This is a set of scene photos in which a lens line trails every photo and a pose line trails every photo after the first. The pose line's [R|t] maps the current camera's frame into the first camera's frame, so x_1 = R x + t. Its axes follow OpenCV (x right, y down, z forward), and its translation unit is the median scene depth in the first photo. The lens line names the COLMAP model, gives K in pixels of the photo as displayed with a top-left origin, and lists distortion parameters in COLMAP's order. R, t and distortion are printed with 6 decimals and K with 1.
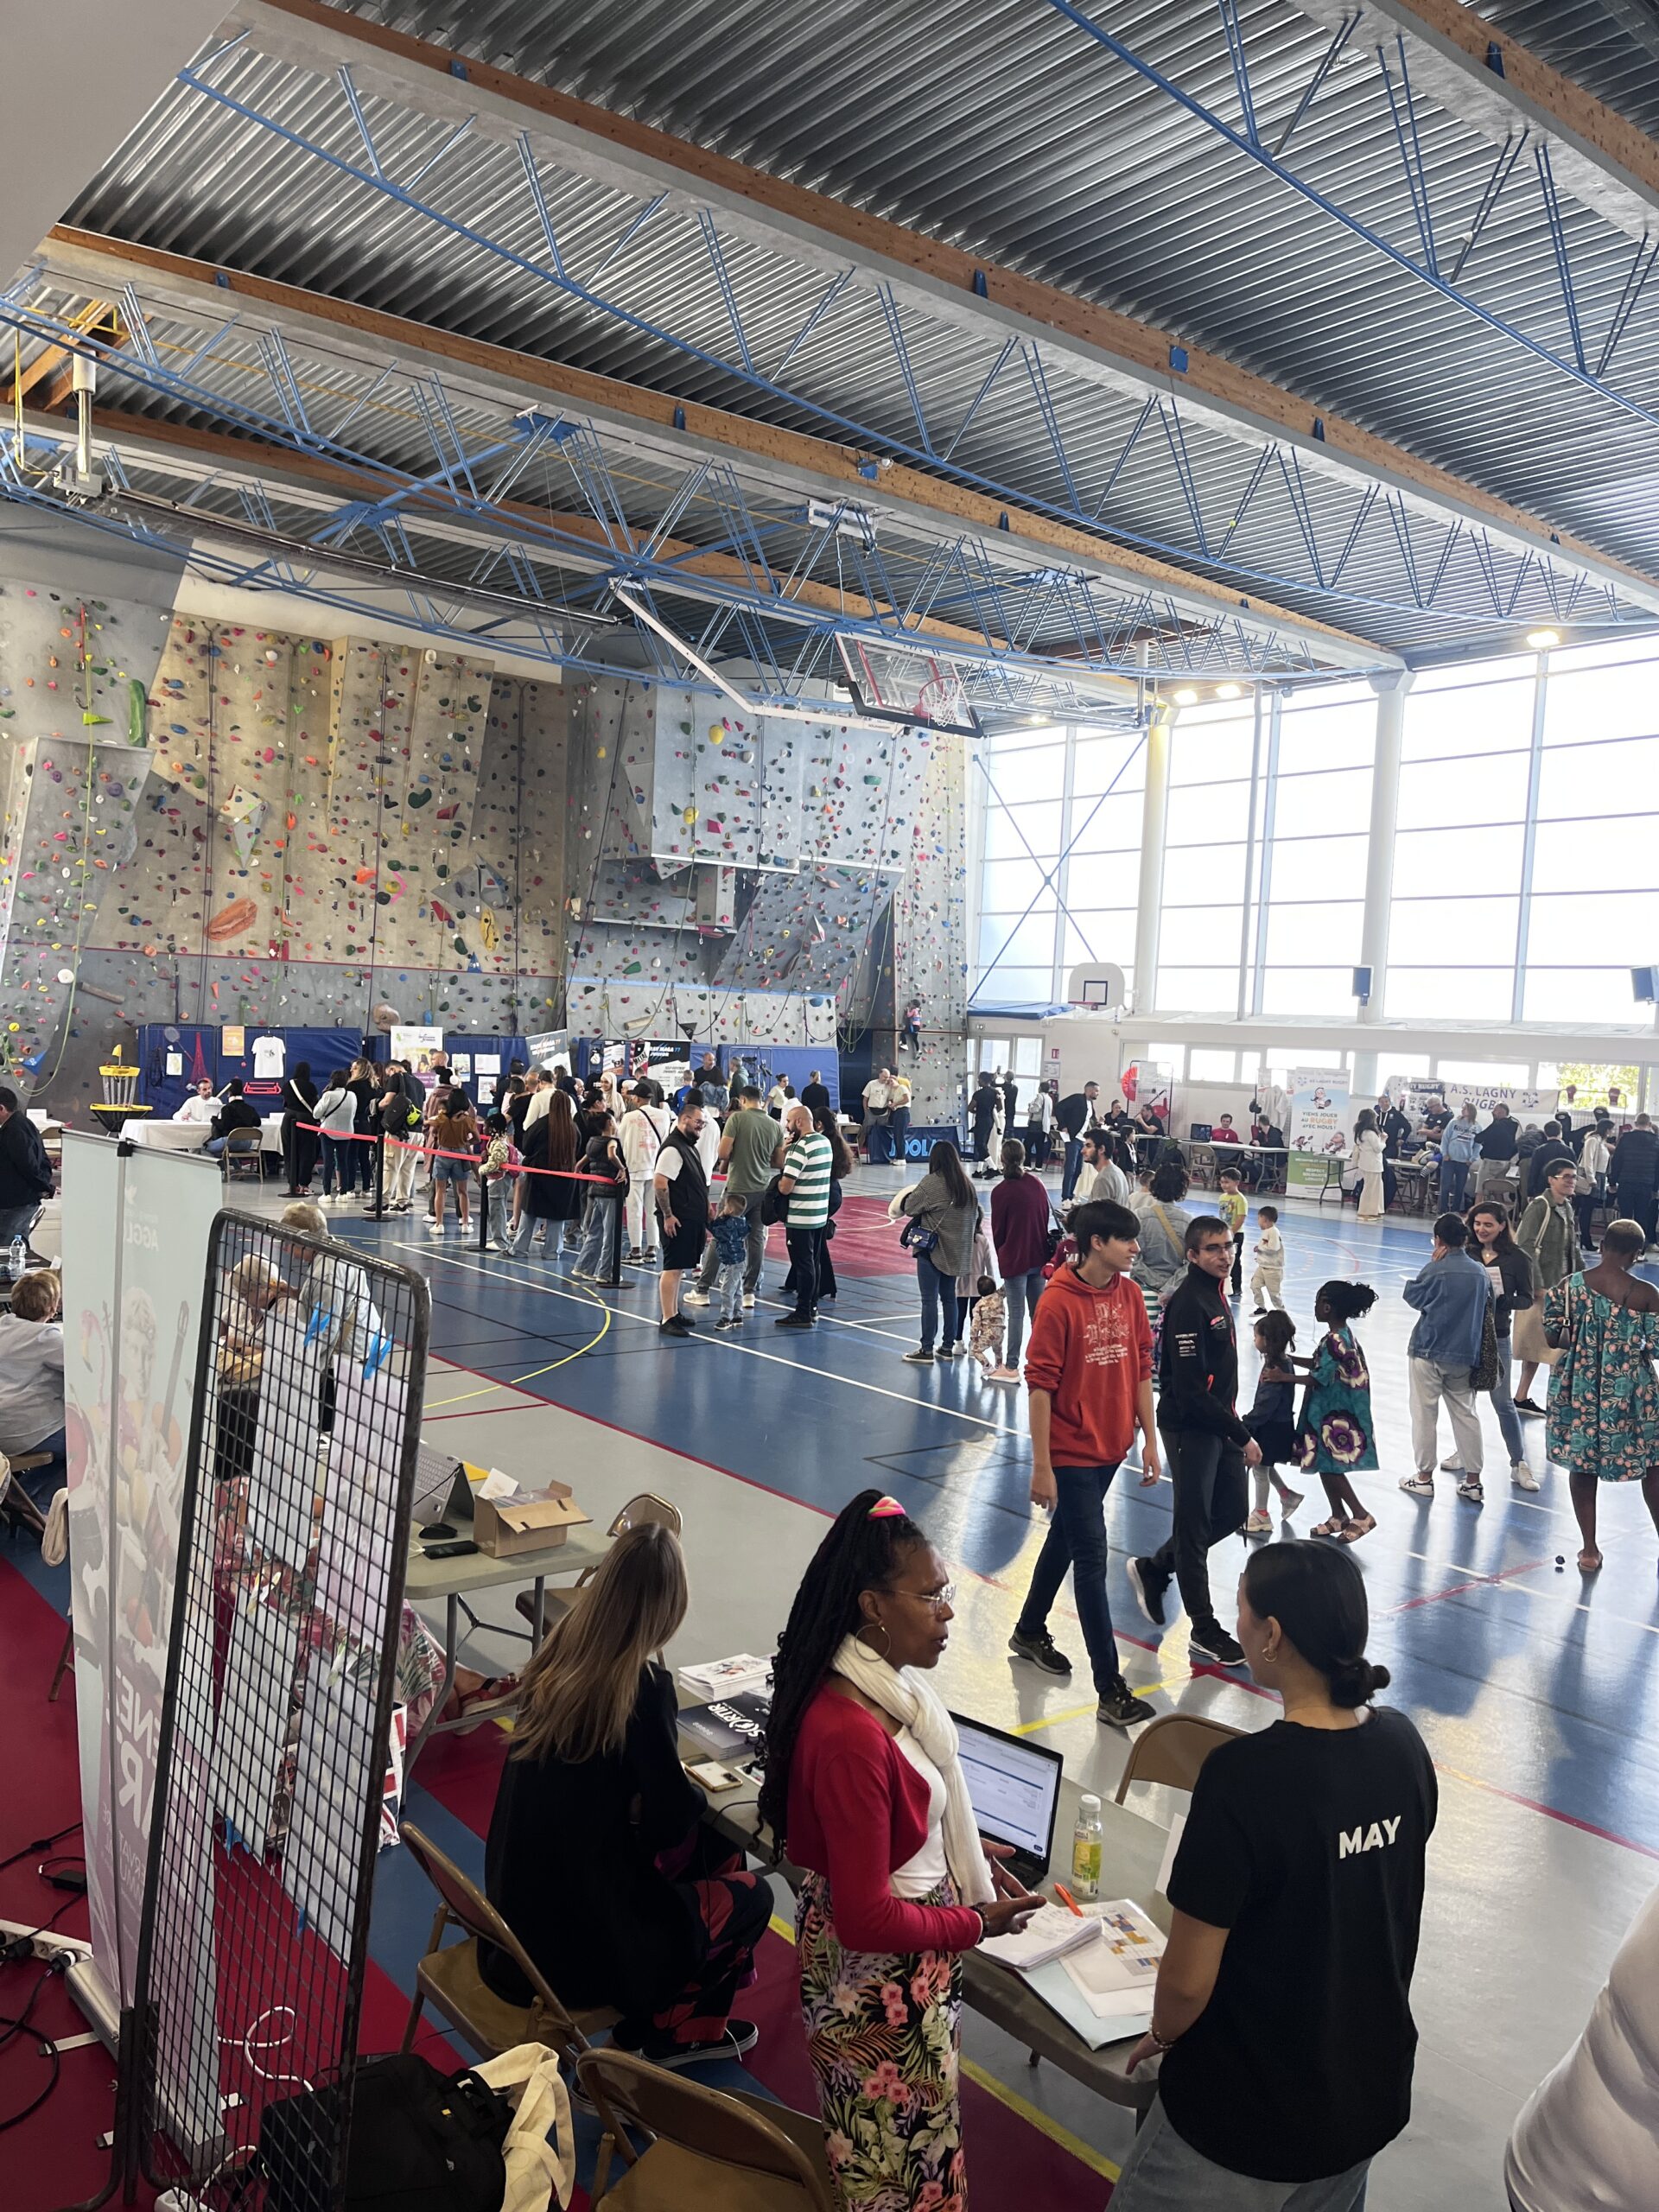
lens RADIAL K [[1676.9, 0, 831.0], [0, 1676.9, 1114.6], [0, 0, 1]] dist [0.068957, -0.087036]
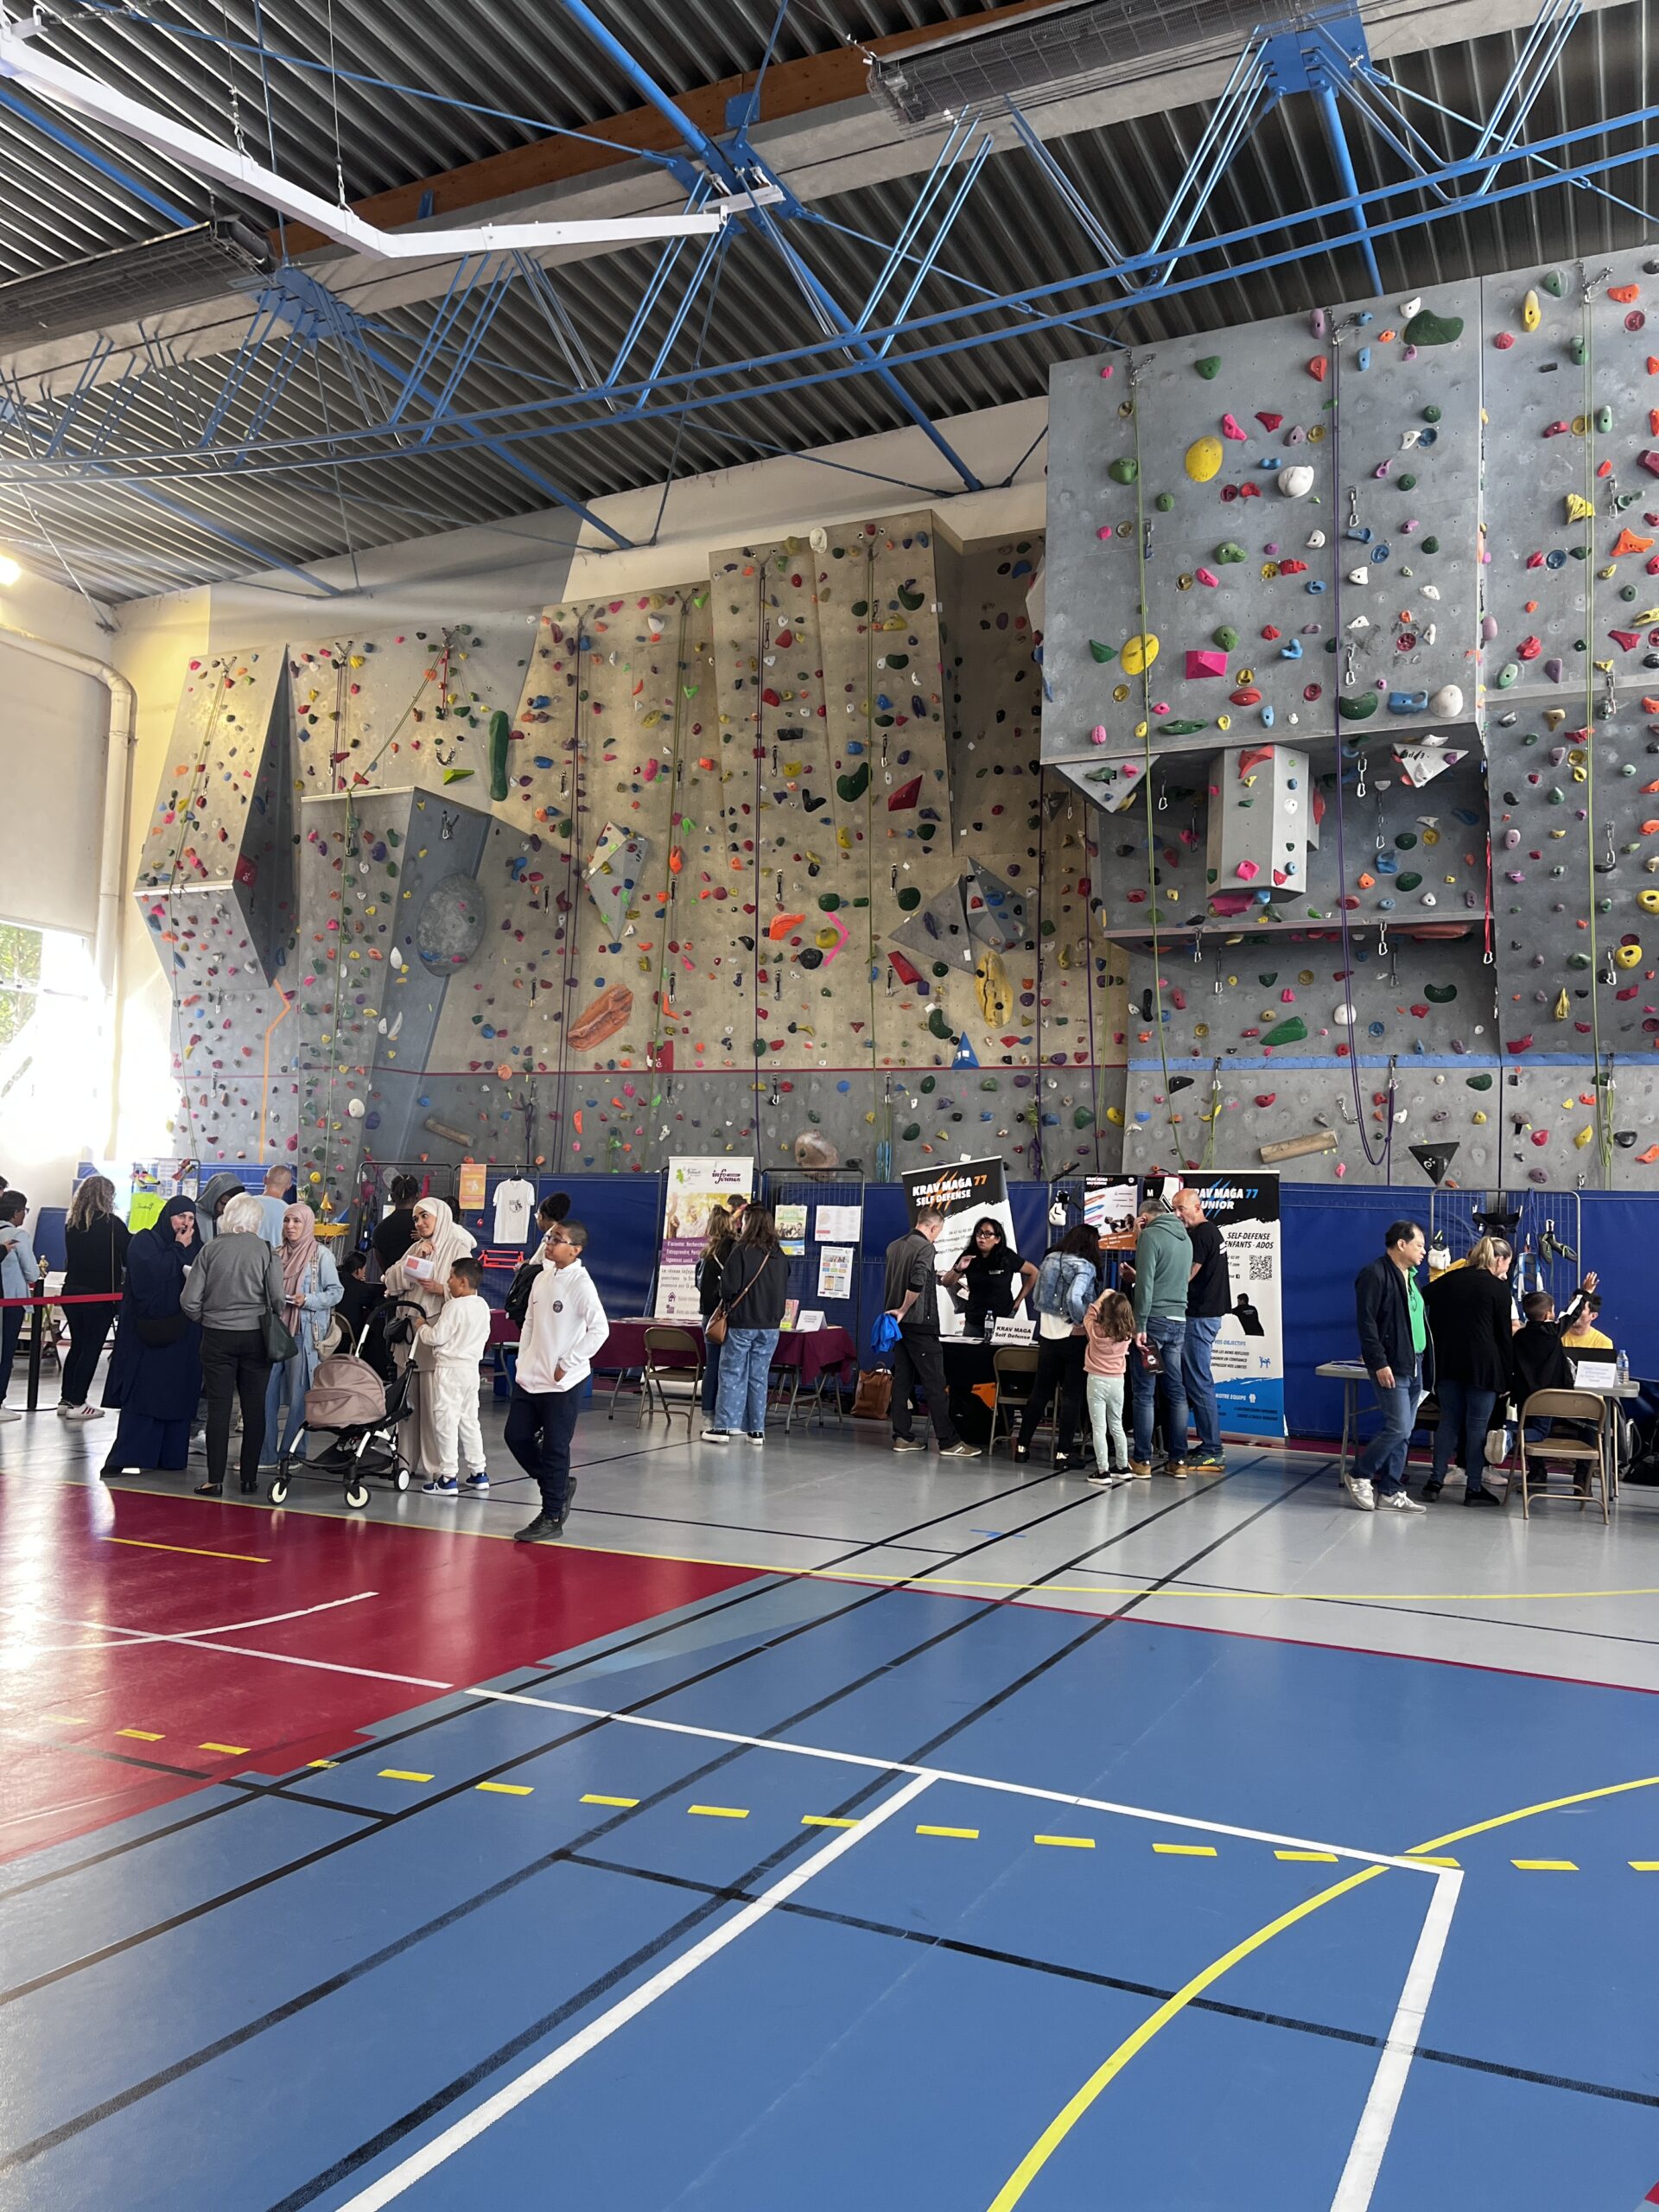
lens RADIAL K [[1676.9, 0, 842.8], [0, 1676.9, 1118.7], [0, 0, 1]] dist [0.068957, -0.087036]
pose [[0.440181, -0.088791, -0.893508, 0.274612], [-0.060378, 0.989919, -0.128117, 0.005207], [0.895877, 0.110343, 0.430382, 0.765276]]
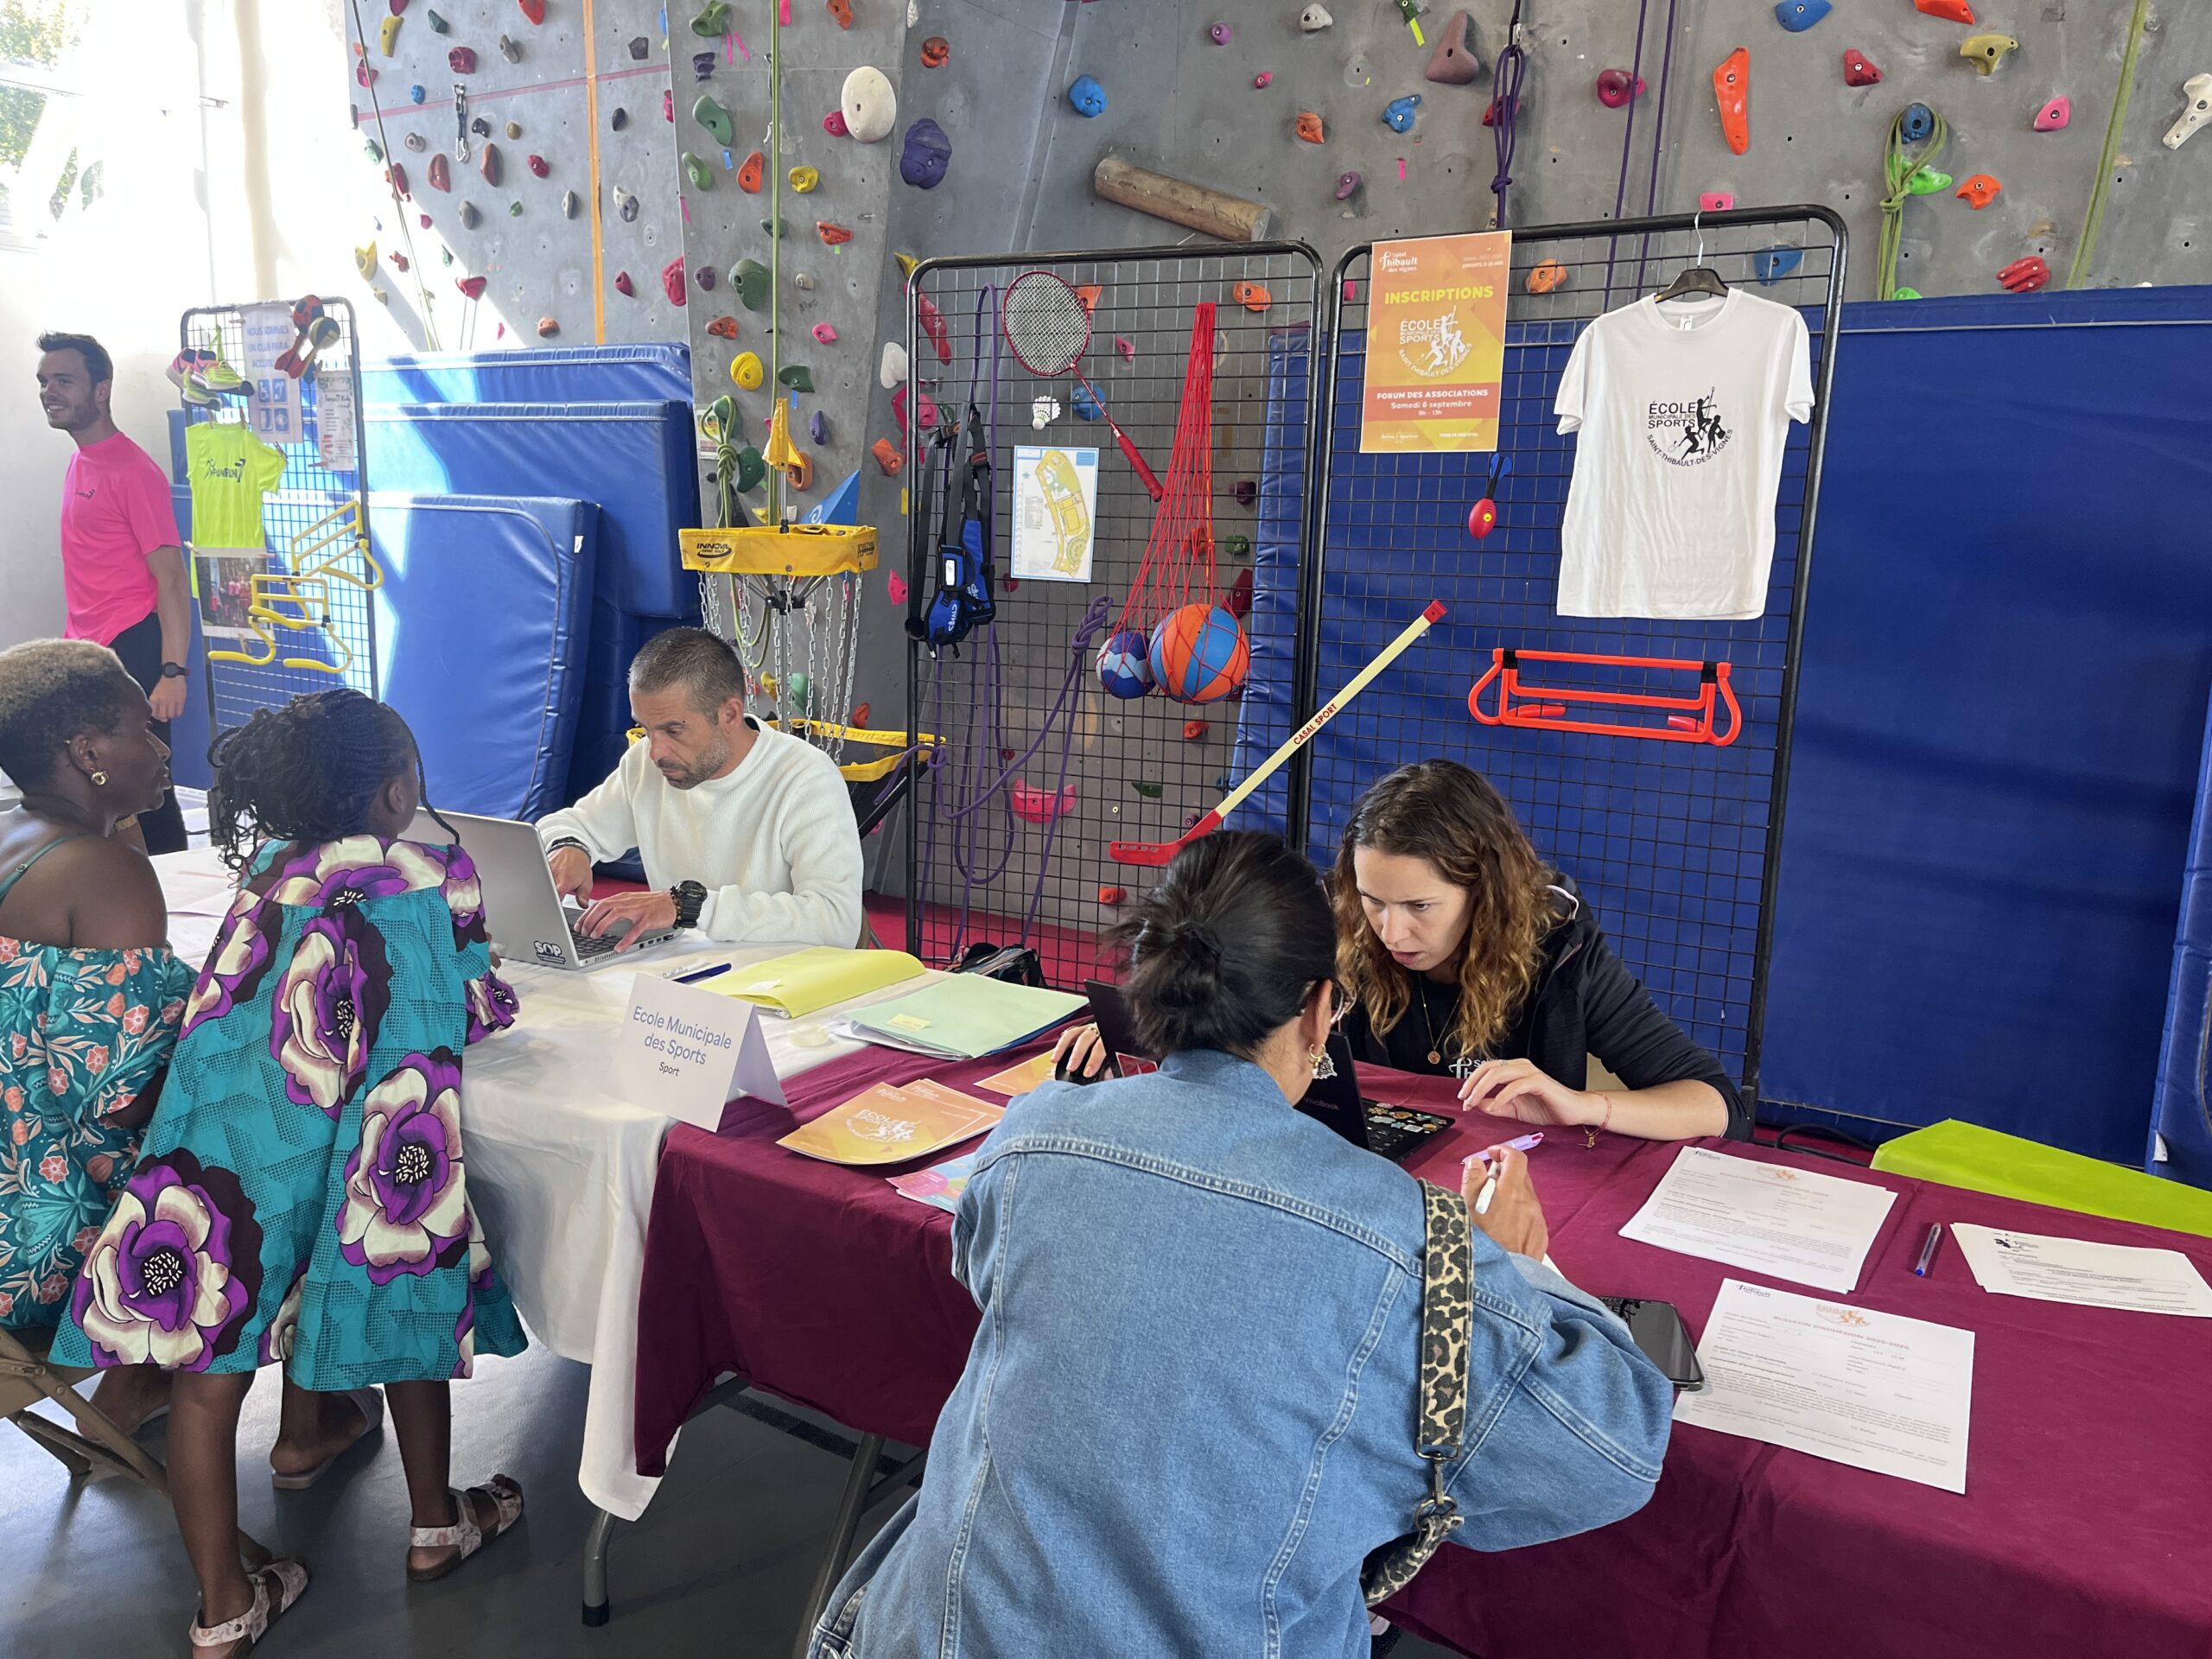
lens RADIAL K [[1676.9, 0, 1092.4], [0, 1676.9, 841.6], [0, 0, 1]] dist [0.068957, -0.087036]
pose [[0.323838, 0.144901, -0.934951, -0.203970], [-0.058166, 0.989382, 0.133190, -0.017929], [0.944323, 0.011250, 0.328828, 0.841382]]
